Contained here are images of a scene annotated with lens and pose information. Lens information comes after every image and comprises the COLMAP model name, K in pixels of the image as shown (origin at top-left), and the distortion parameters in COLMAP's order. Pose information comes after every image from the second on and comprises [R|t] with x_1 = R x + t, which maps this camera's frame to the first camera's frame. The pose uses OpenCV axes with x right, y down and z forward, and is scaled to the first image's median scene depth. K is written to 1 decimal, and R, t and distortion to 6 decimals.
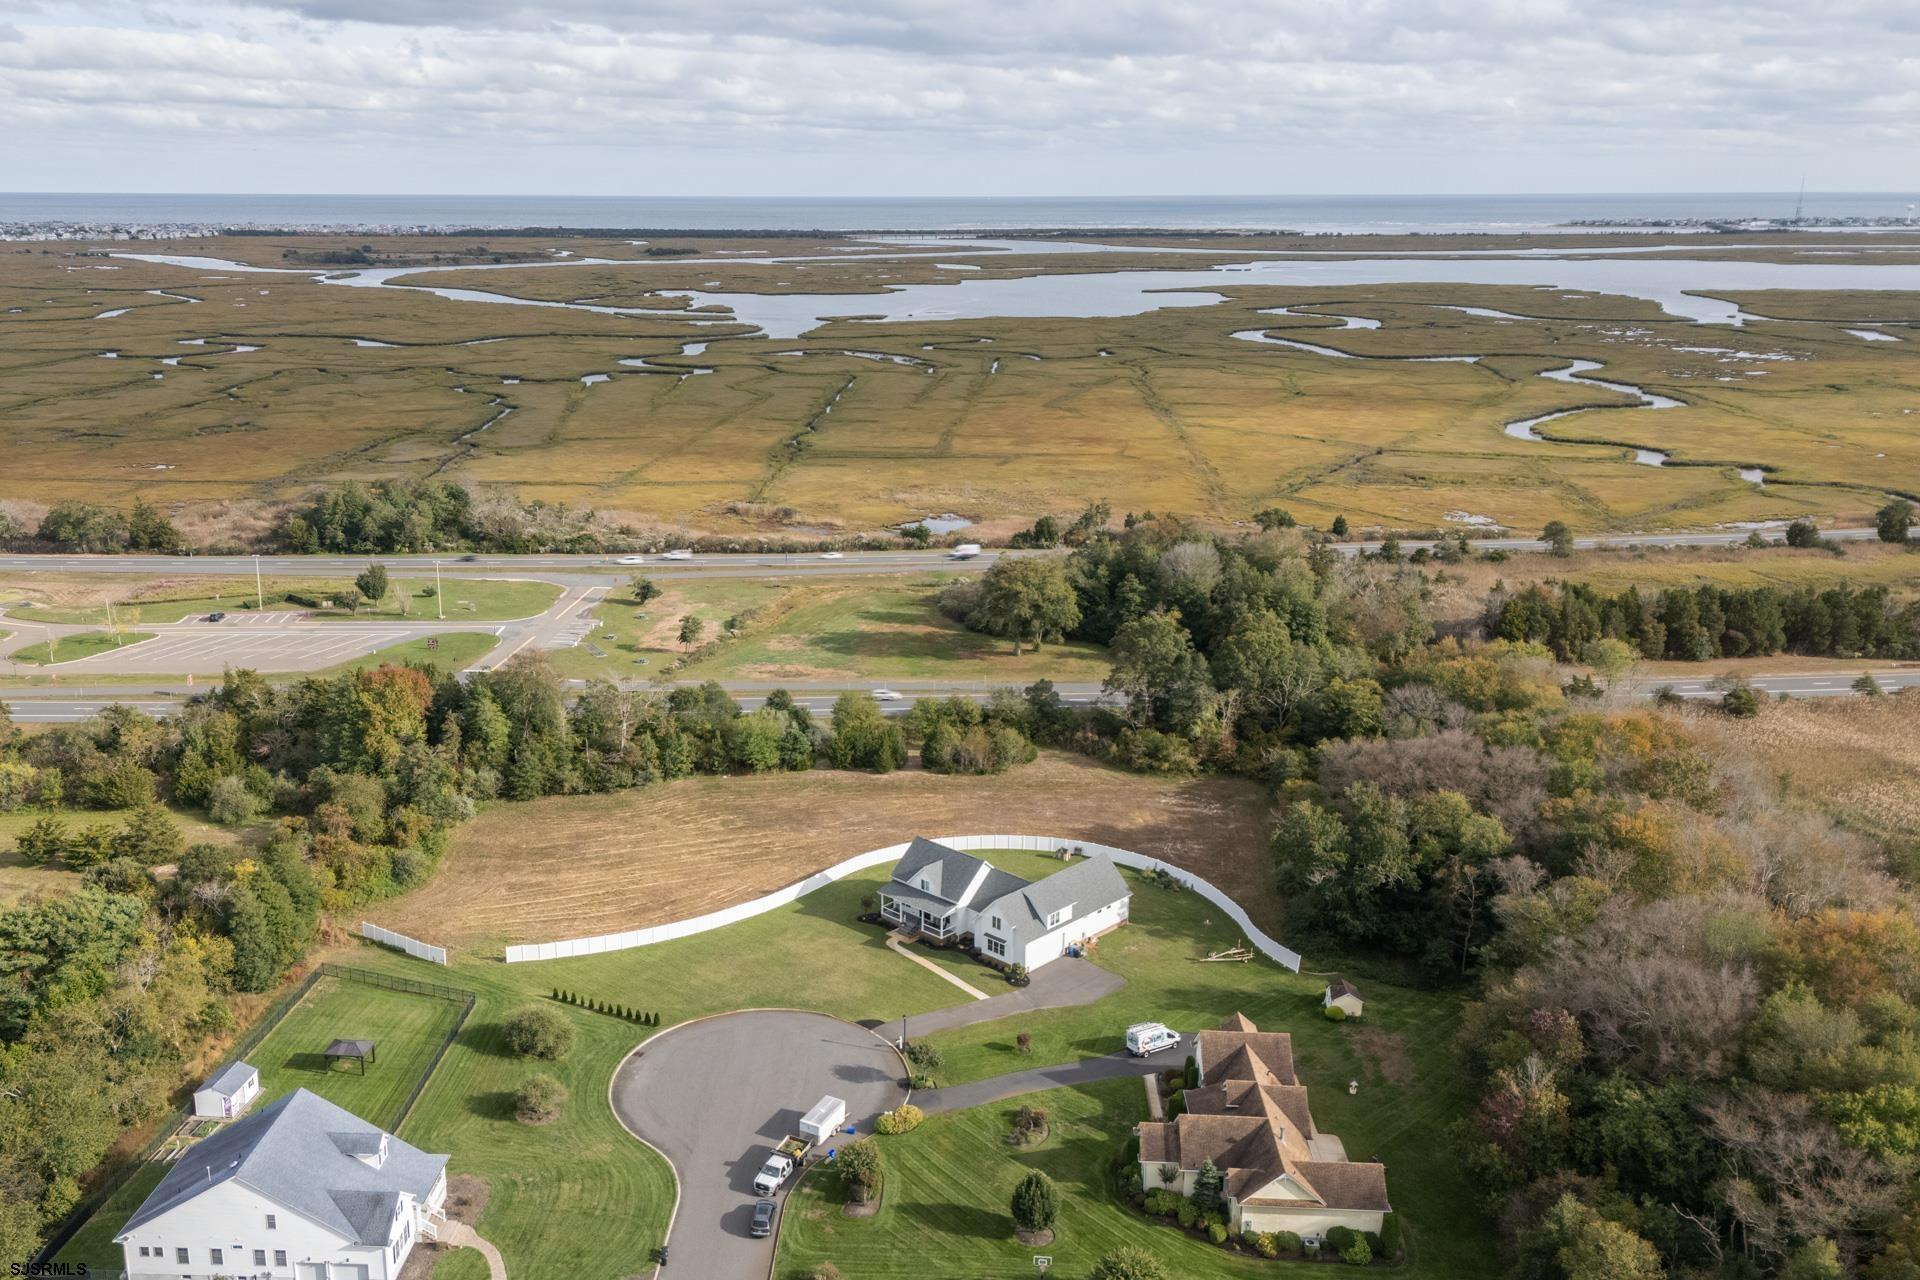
lens RADIAL K [[1679.4, 0, 957.3], [0, 1679.4, 568.0], [0, 0, 1]] dist [0.123275, -0.203329]
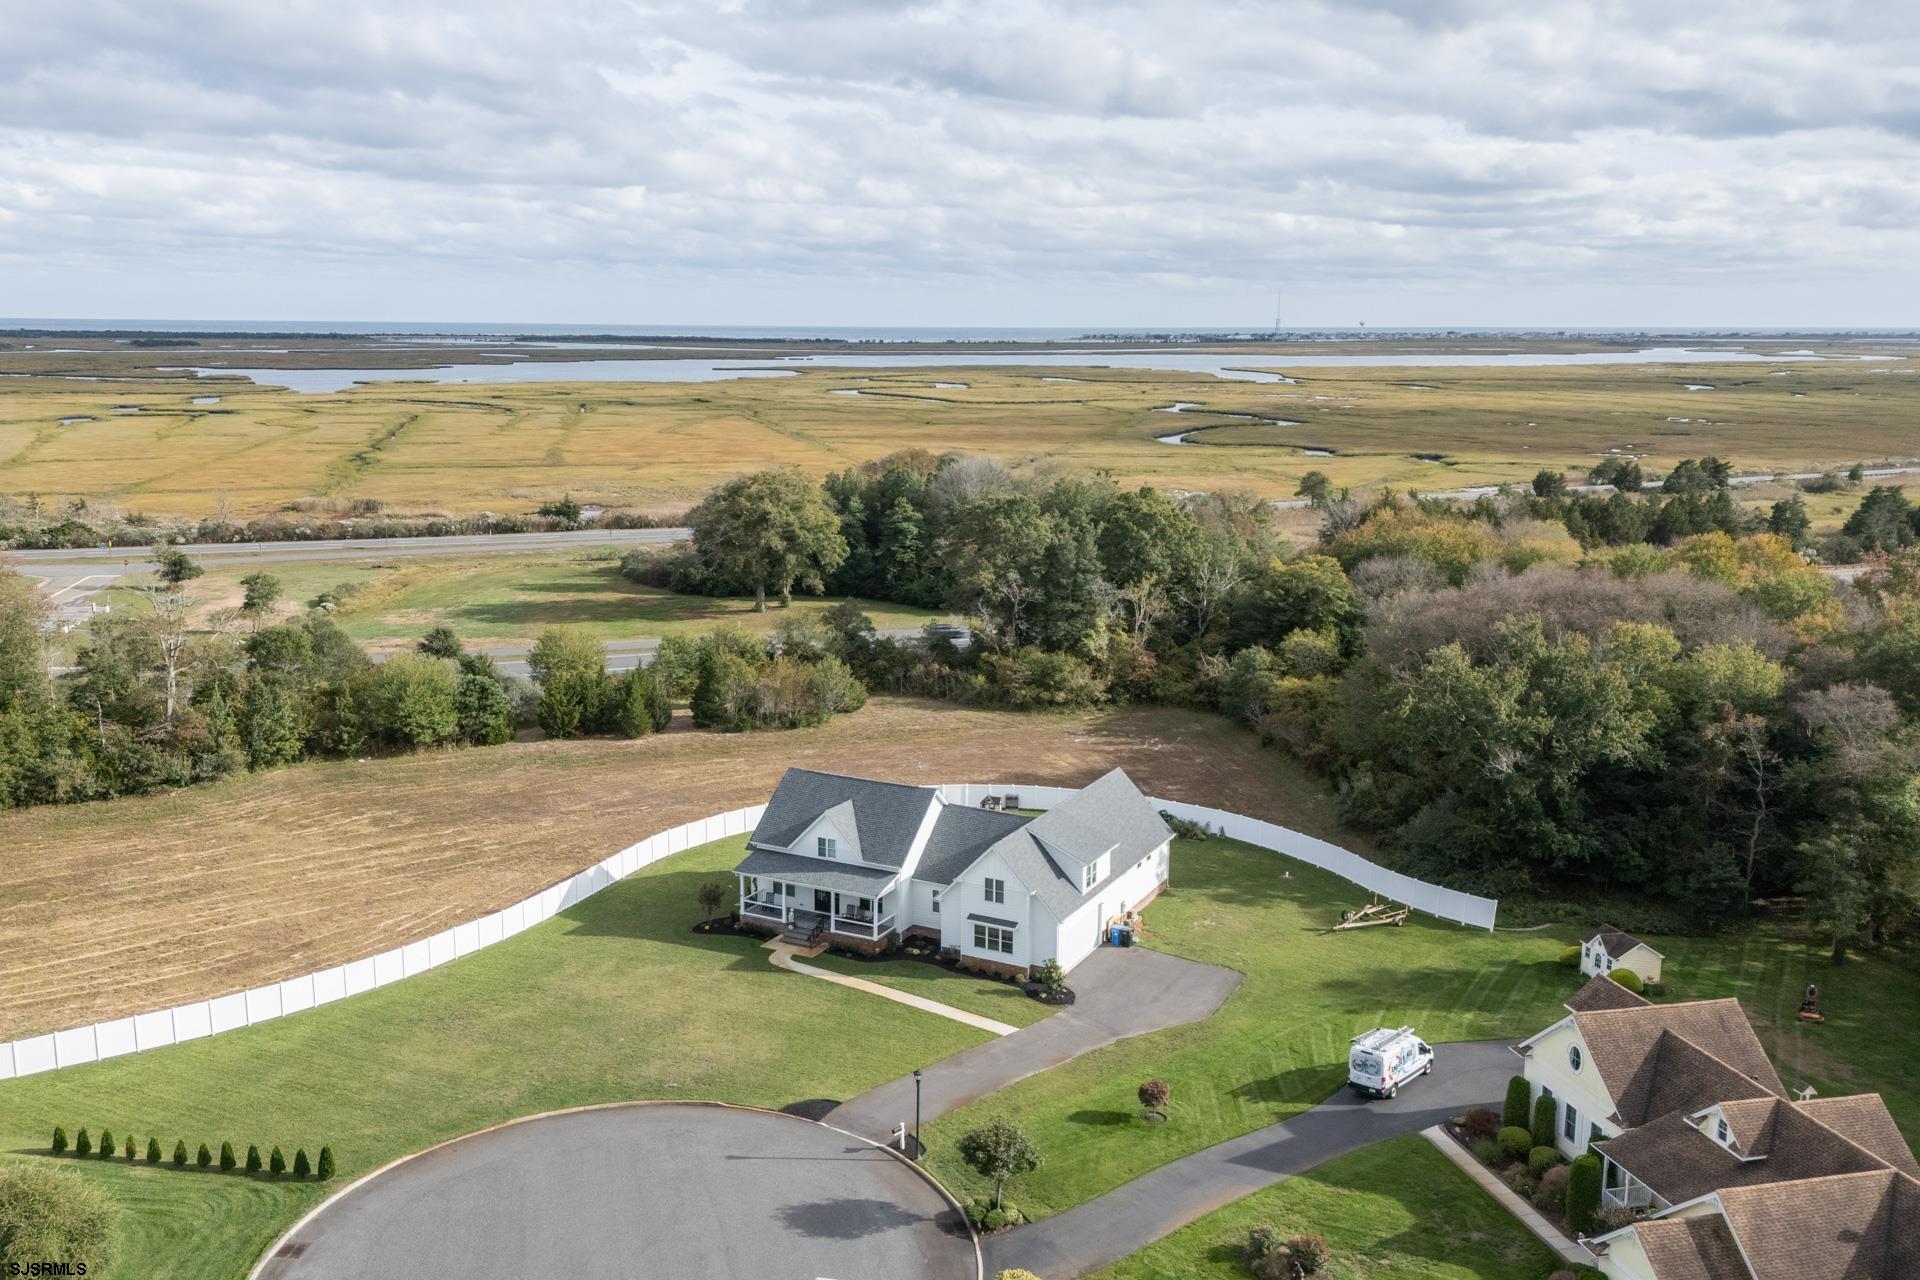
lens RADIAL K [[1679.4, 0, 957.3], [0, 1679.4, 568.0], [0, 0, 1]] dist [0.123275, -0.203329]
pose [[0.963391, -0.048692, 0.263643, -0.097054], [0.067716, 0.995678, -0.063553, 0.115685], [-0.259409, 0.079079, 0.962524, 0.398221]]
